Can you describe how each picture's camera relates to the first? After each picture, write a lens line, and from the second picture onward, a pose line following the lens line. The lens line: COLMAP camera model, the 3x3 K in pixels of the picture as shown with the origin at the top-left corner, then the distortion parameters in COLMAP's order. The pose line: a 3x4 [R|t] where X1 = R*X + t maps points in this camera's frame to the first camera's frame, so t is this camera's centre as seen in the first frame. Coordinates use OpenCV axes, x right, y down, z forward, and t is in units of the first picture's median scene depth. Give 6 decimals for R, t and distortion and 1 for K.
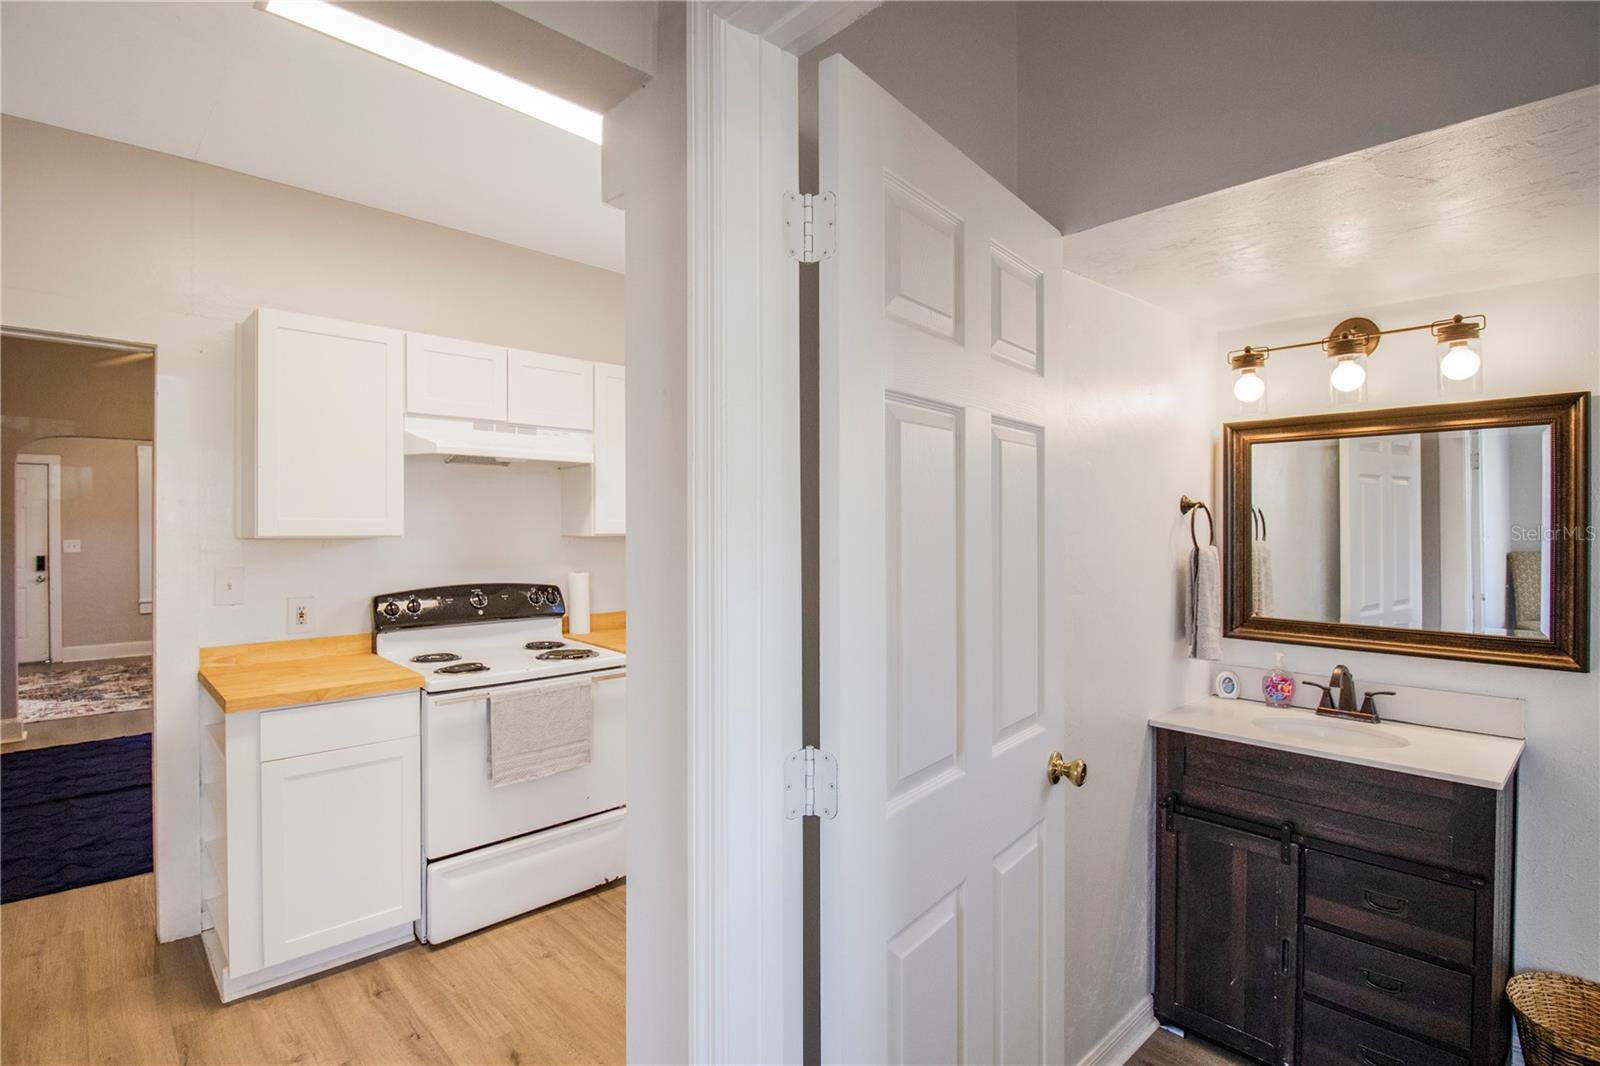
lens RADIAL K [[768.6, 0, 796.0], [0, 768.6, 528.1], [0, 0, 1]] dist [0.024530, -0.001557]
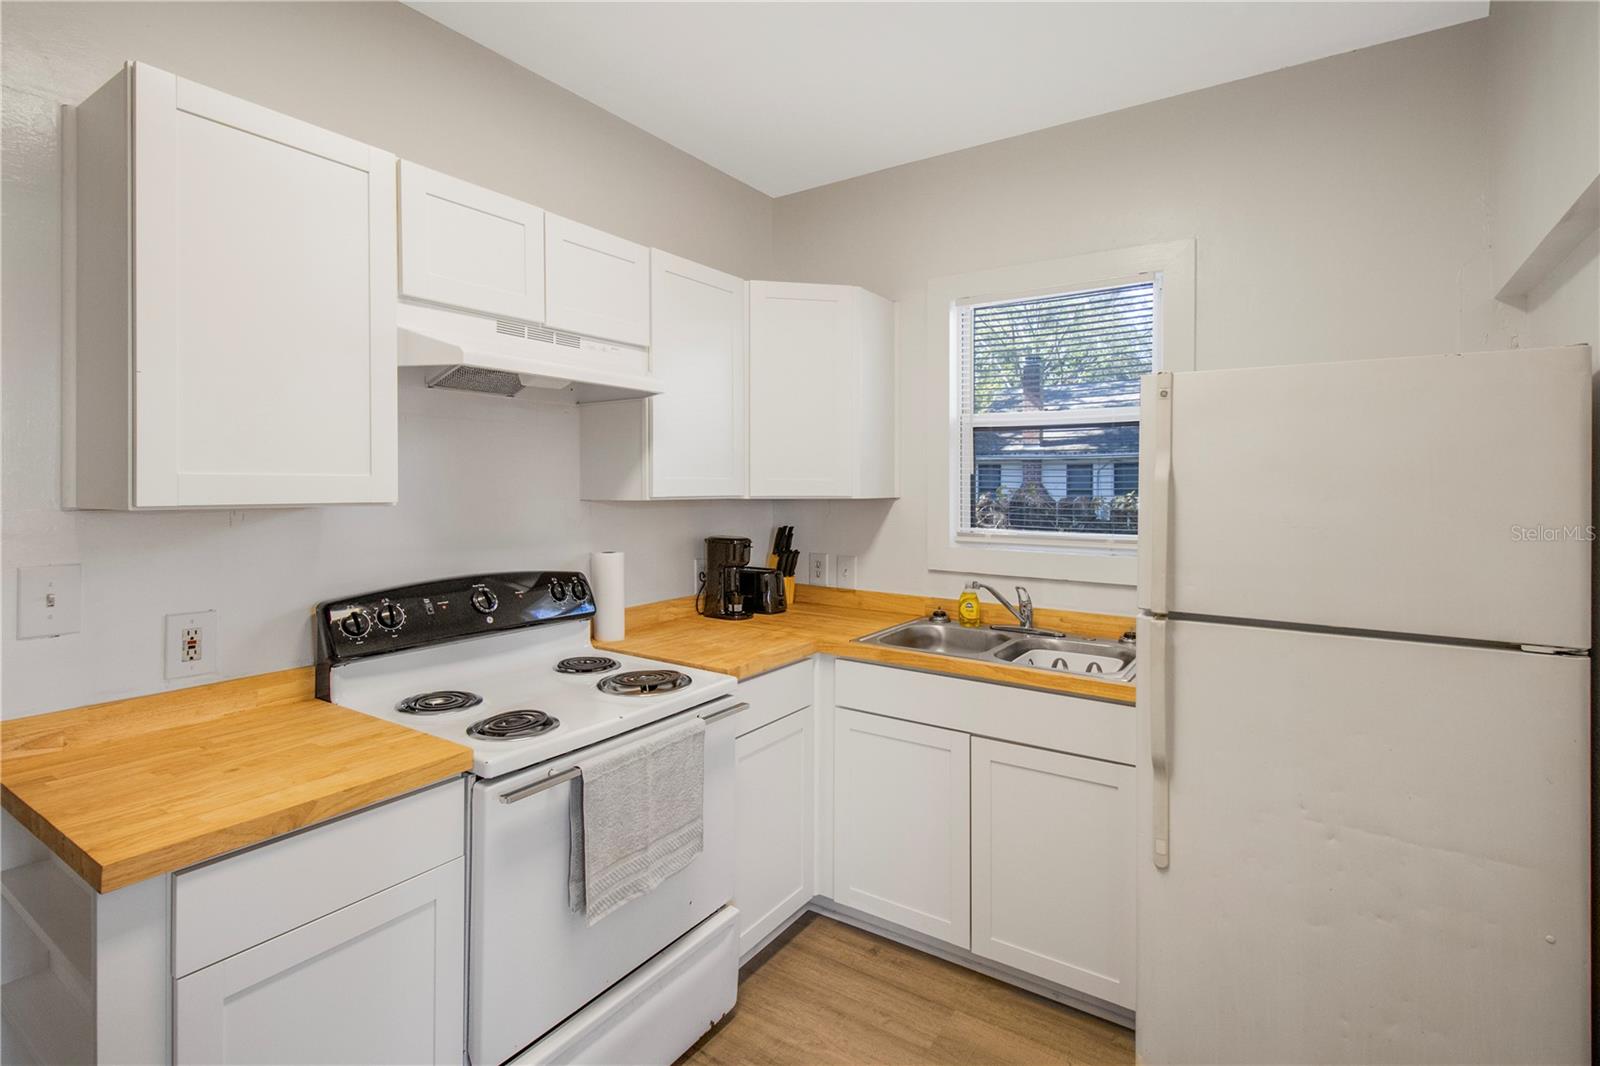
lens RADIAL K [[768.6, 0, 806.3], [0, 768.6, 484.9], [0, 0, 1]] dist [0.024530, -0.001557]
pose [[0.974287, 0.001700, 0.225304, -0.325723], [-0.001543, 0.999998, -0.000875, -0.003586], [-0.225306, 0.000504, 0.974288, 0.342399]]
